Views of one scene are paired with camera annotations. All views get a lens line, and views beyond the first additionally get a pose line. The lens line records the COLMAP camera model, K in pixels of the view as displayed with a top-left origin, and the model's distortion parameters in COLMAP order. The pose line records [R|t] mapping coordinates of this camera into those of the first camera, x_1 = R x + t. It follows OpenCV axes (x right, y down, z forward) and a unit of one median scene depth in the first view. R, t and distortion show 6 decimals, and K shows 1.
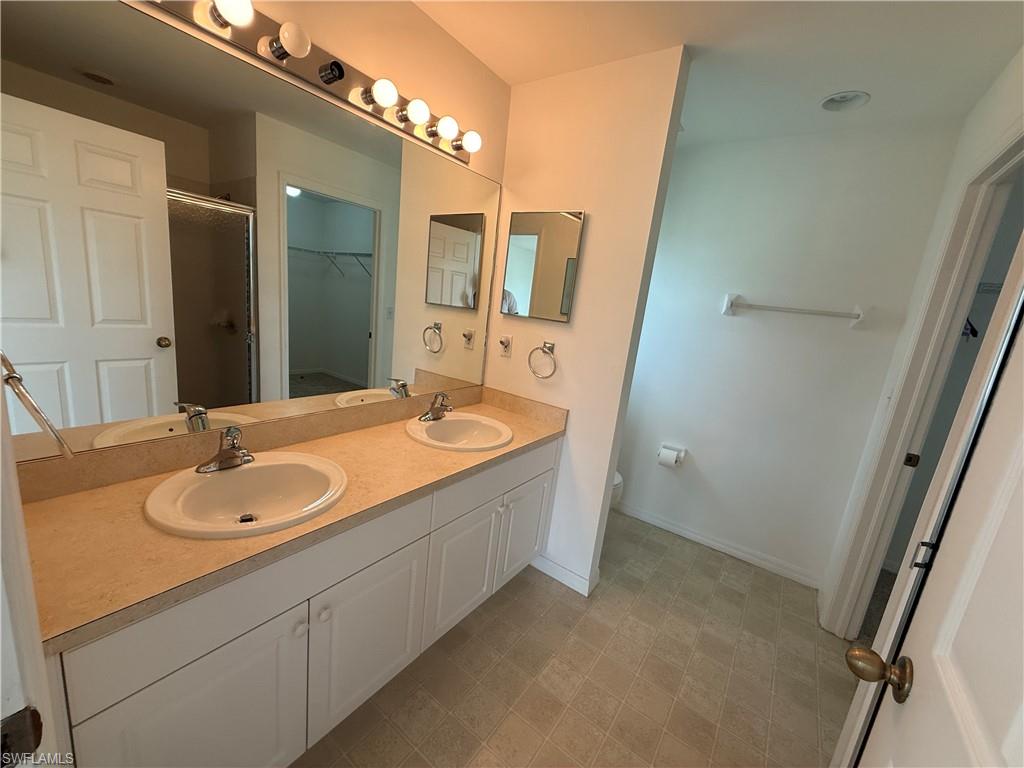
lens RADIAL K [[407.3, 0, 509.6], [0, 407.3, 383.7], [0, 0, 1]] dist [-0.000620, 0.000349]
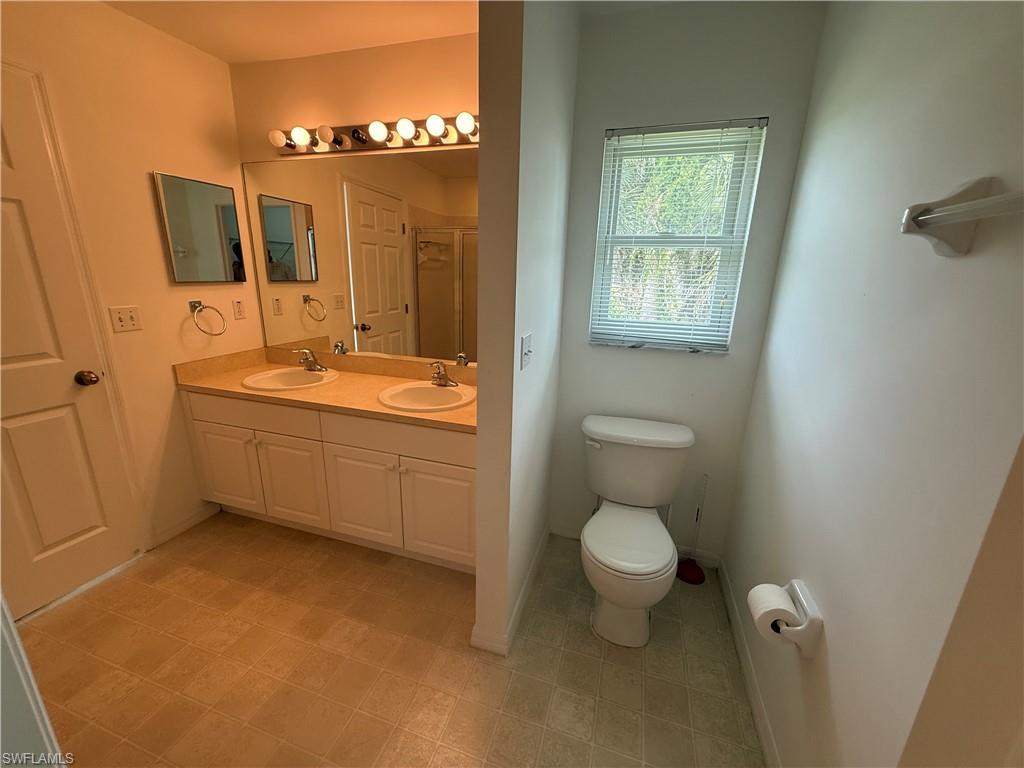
lens RADIAL K [[407.3, 0, 509.6], [0, 407.3, 383.7], [0, 0, 1]] dist [-0.000620, 0.000349]
pose [[0.315514, 0.149421, -0.937083, 1.124683], [-0.187966, 0.977798, 0.092625, -0.070108], [0.930118, 0.146915, 0.336595, 0.947173]]
